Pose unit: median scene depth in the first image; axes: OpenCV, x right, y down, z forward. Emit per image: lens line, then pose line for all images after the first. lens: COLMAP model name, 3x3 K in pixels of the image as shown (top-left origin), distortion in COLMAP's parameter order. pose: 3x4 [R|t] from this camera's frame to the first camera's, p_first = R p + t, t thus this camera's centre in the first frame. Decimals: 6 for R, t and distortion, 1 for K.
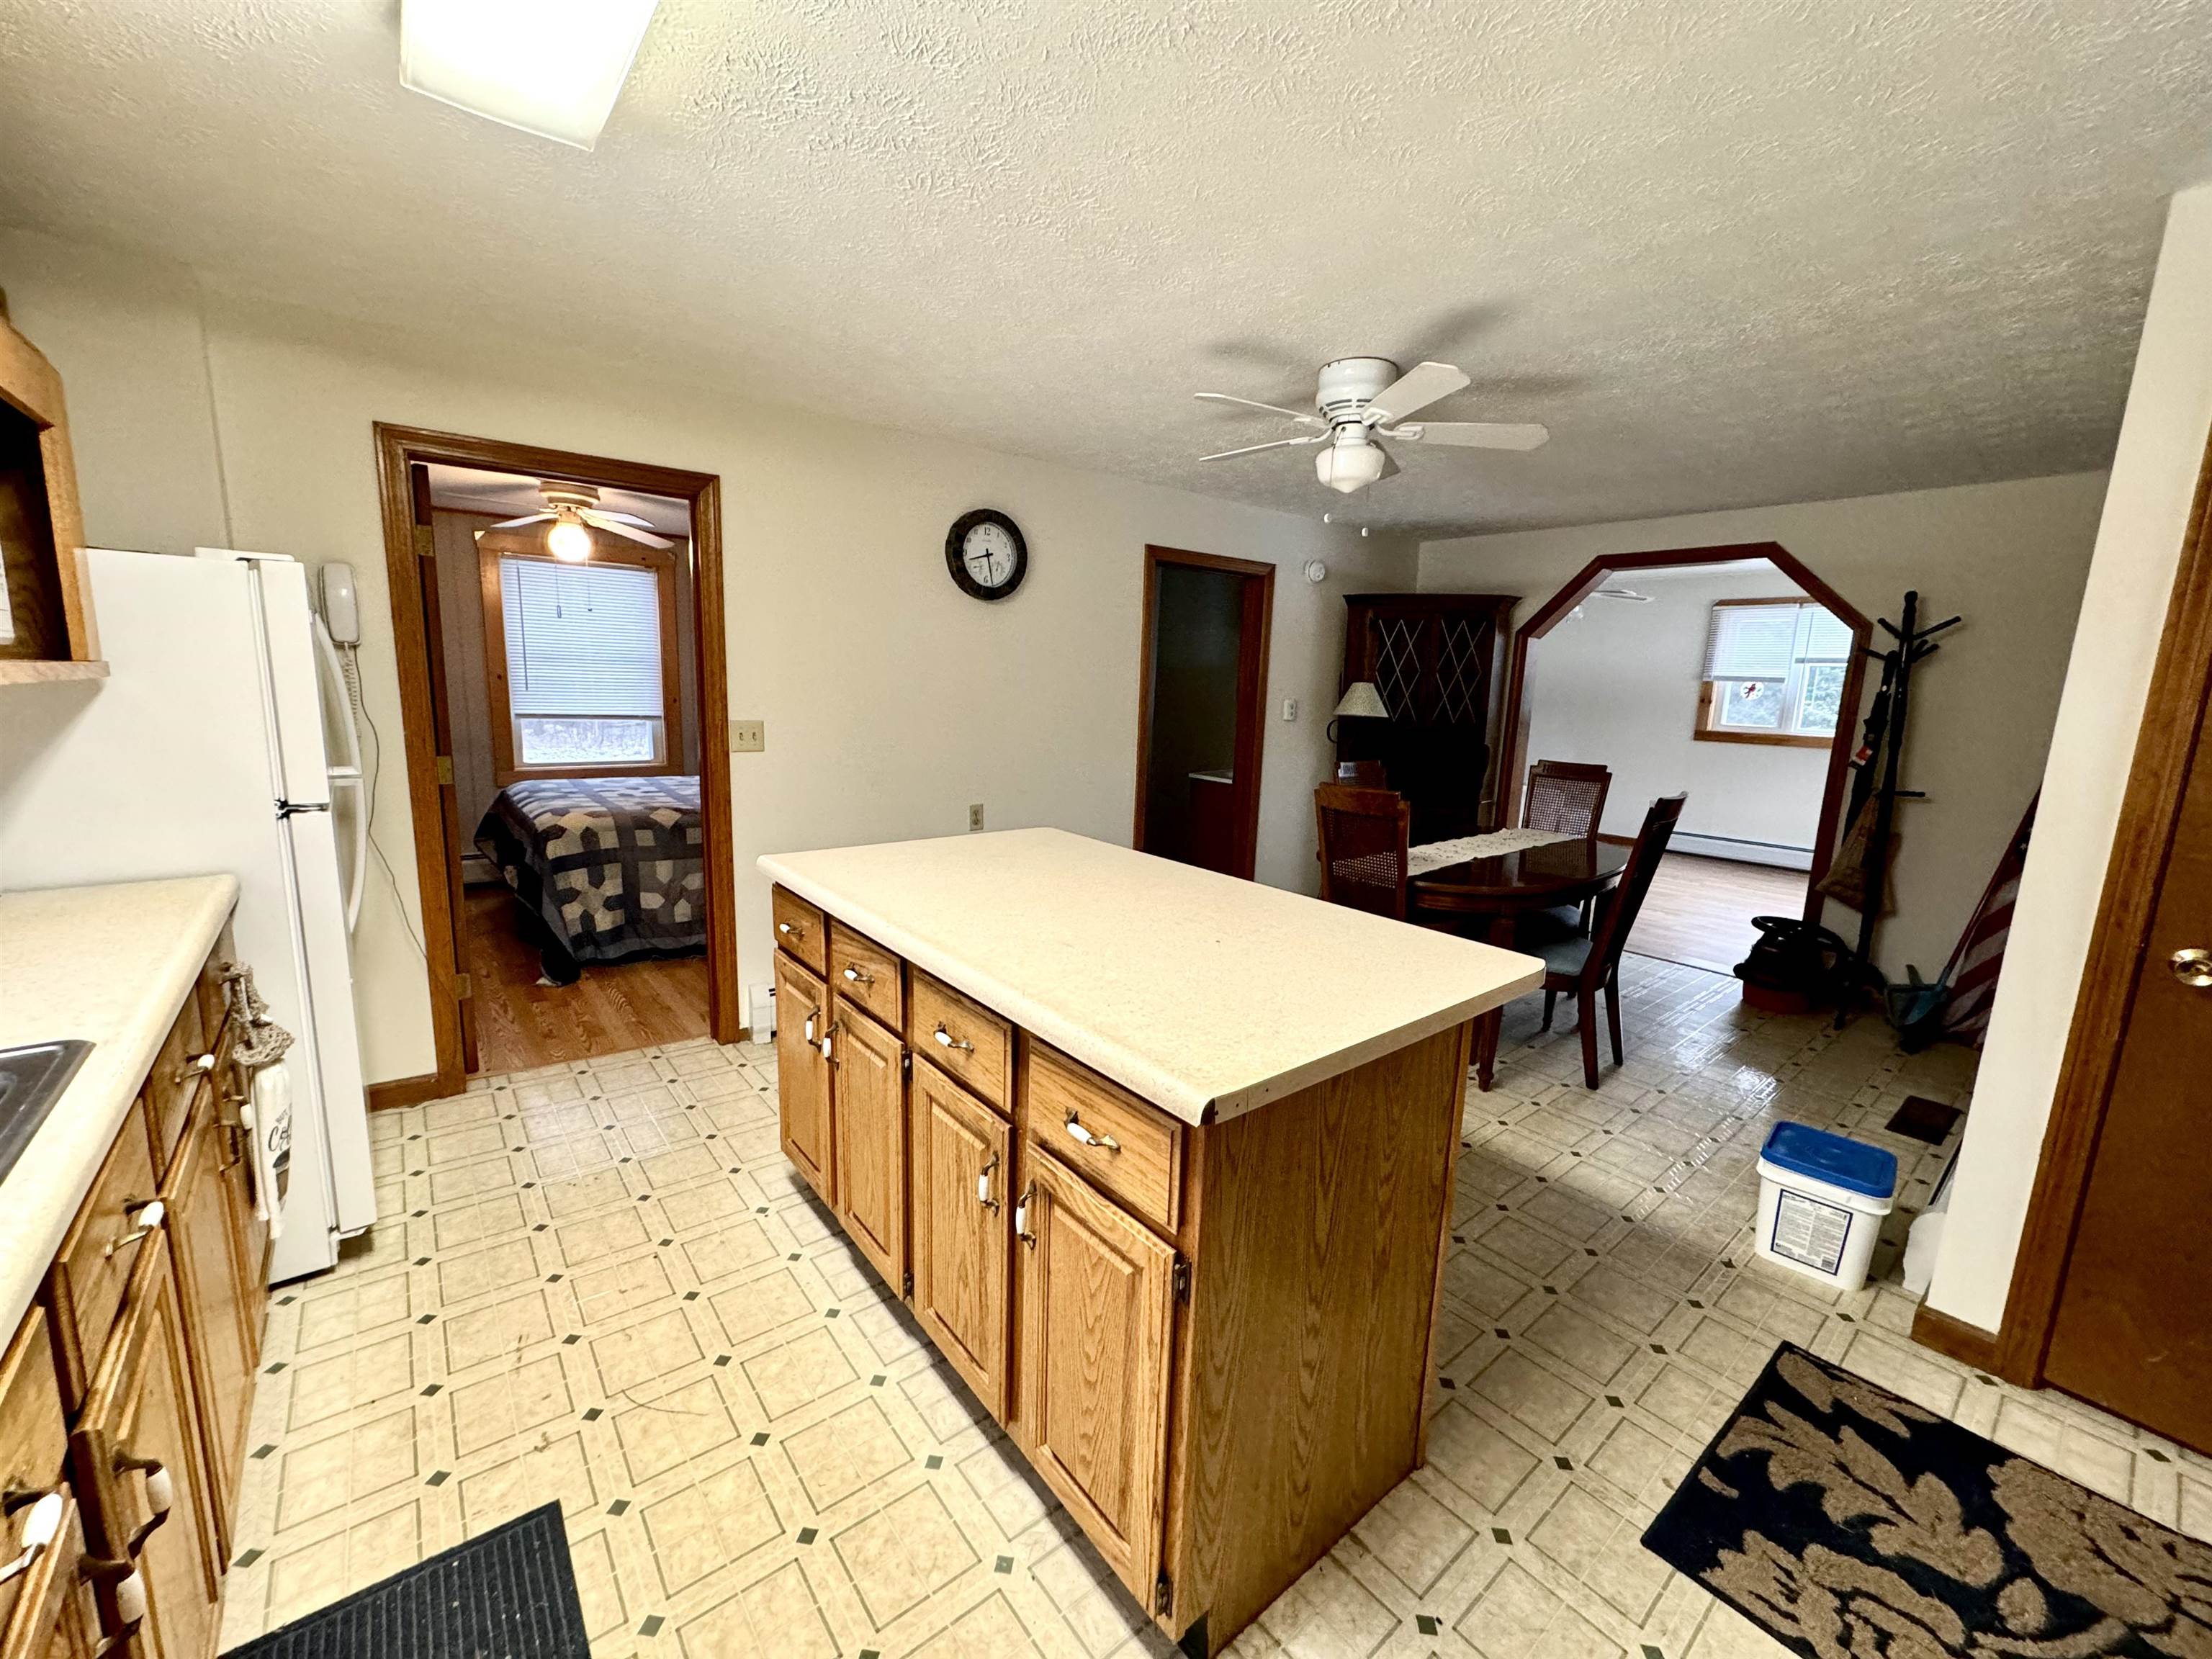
lens RADIAL K [[874.1, 0, 1101.4], [0, 874.1, 832.8], [0, 0, 1]] dist [-0.002432, 0.000920]
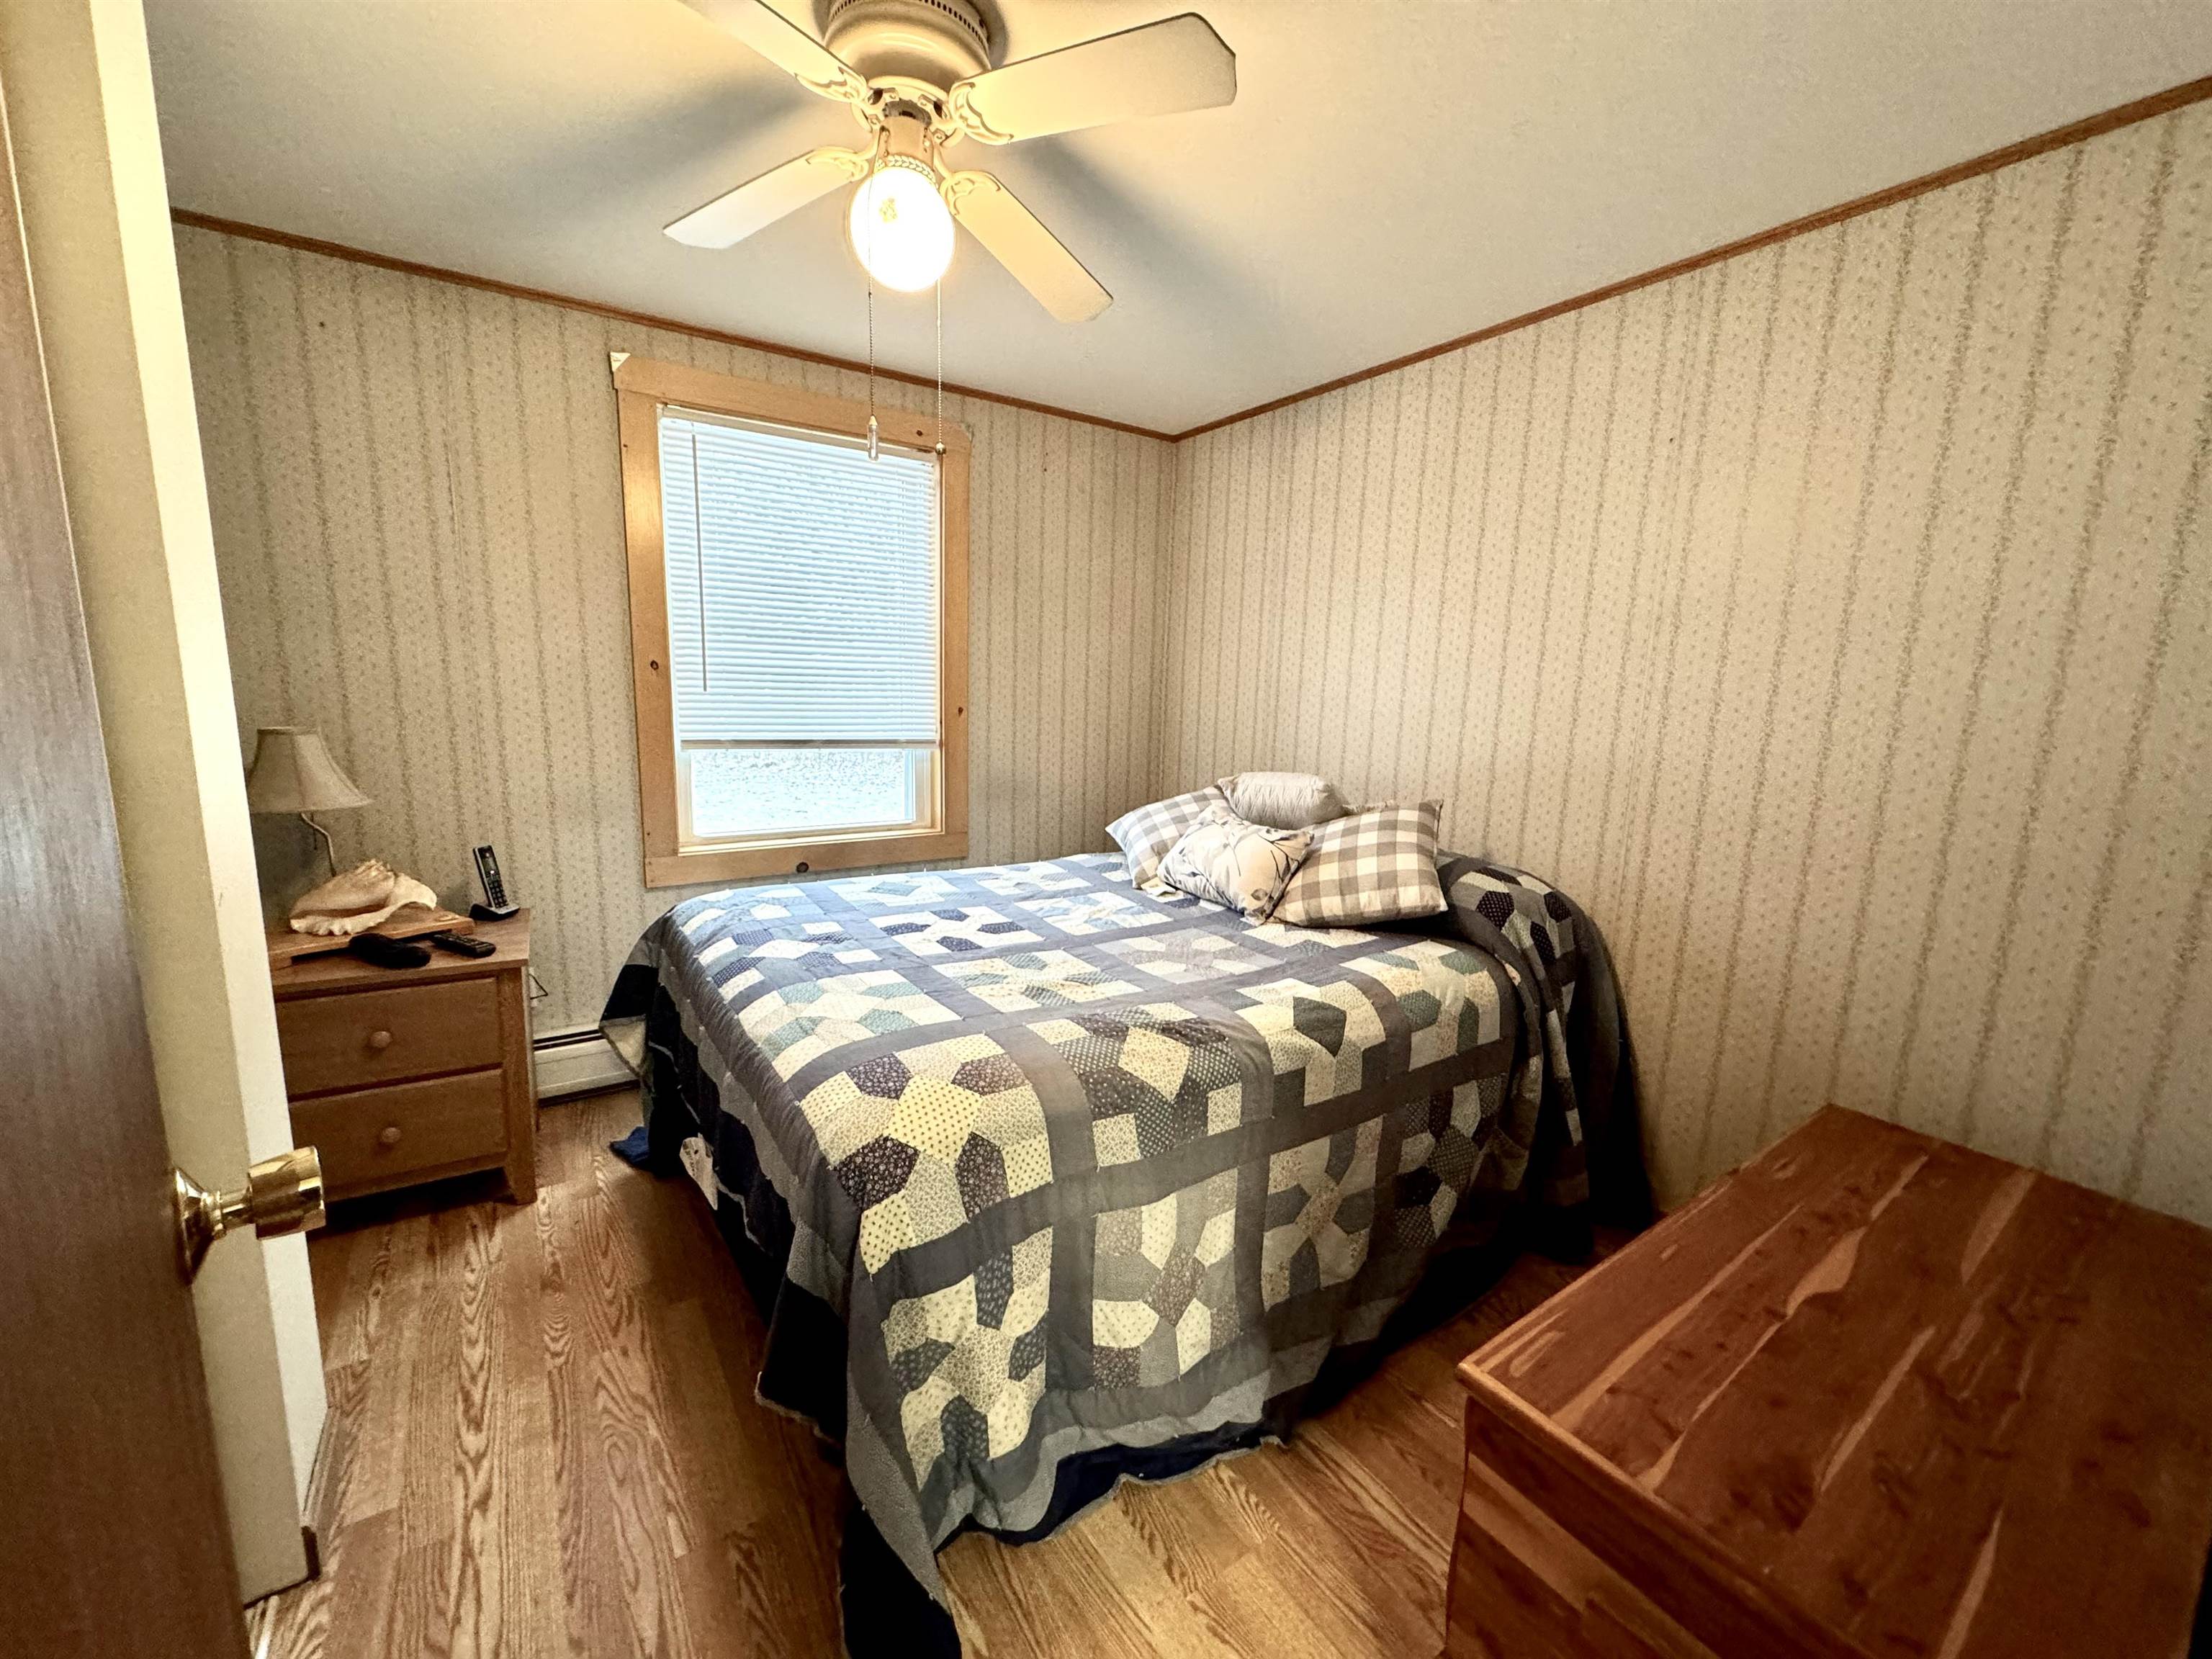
lens RADIAL K [[874.1, 0, 1105.5], [0, 874.1, 827.4], [0, 0, 1]] dist [-0.002432, 0.000920]
pose [[0.996522, 0.006095, -0.083112, -0.495811], [-0.006854, 0.999937, -0.008843, -0.106714], [0.083053, 0.009382, 0.996501, 0.669123]]
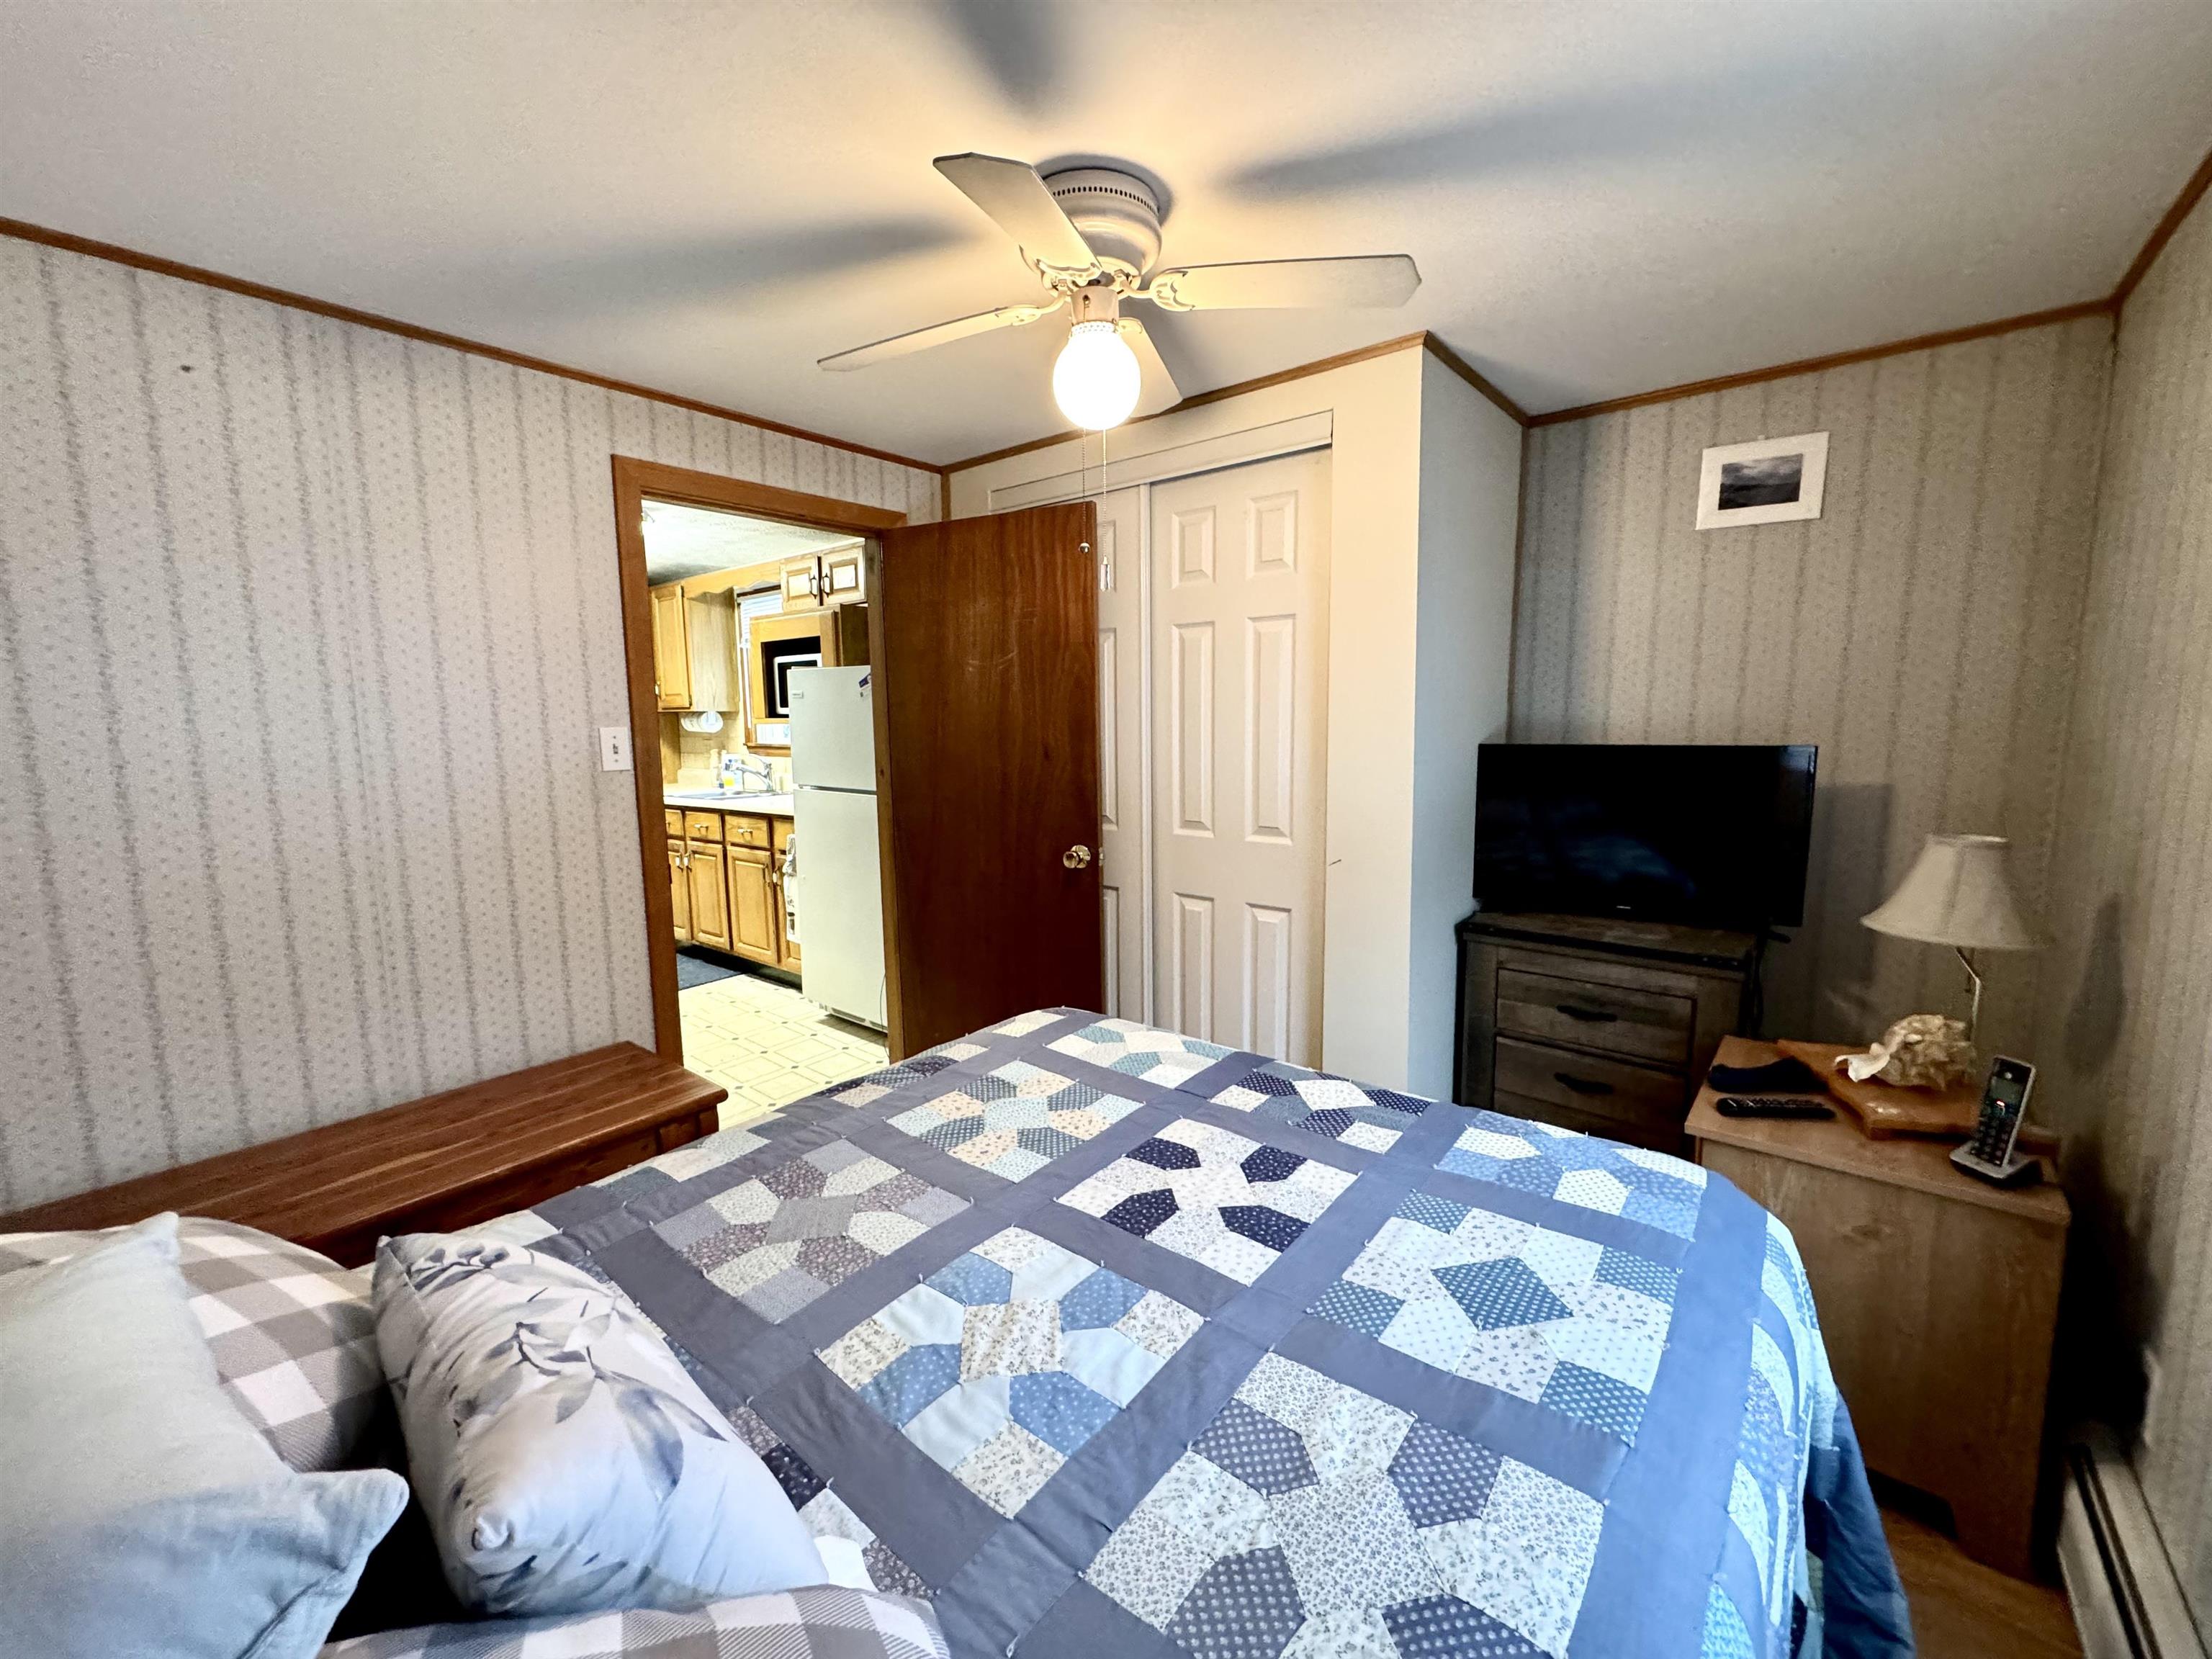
lens RADIAL K [[874.1, 0, 1114.4], [0, 874.1, 830.3], [0, 0, 1]] dist [-0.002432, 0.000920]
pose [[-0.978622, 0.000770, -0.205668, -0.528353], [-0.058655, 0.957418, 0.282684, -0.255074], [0.197128, 0.288704, -0.936905, 1.399003]]
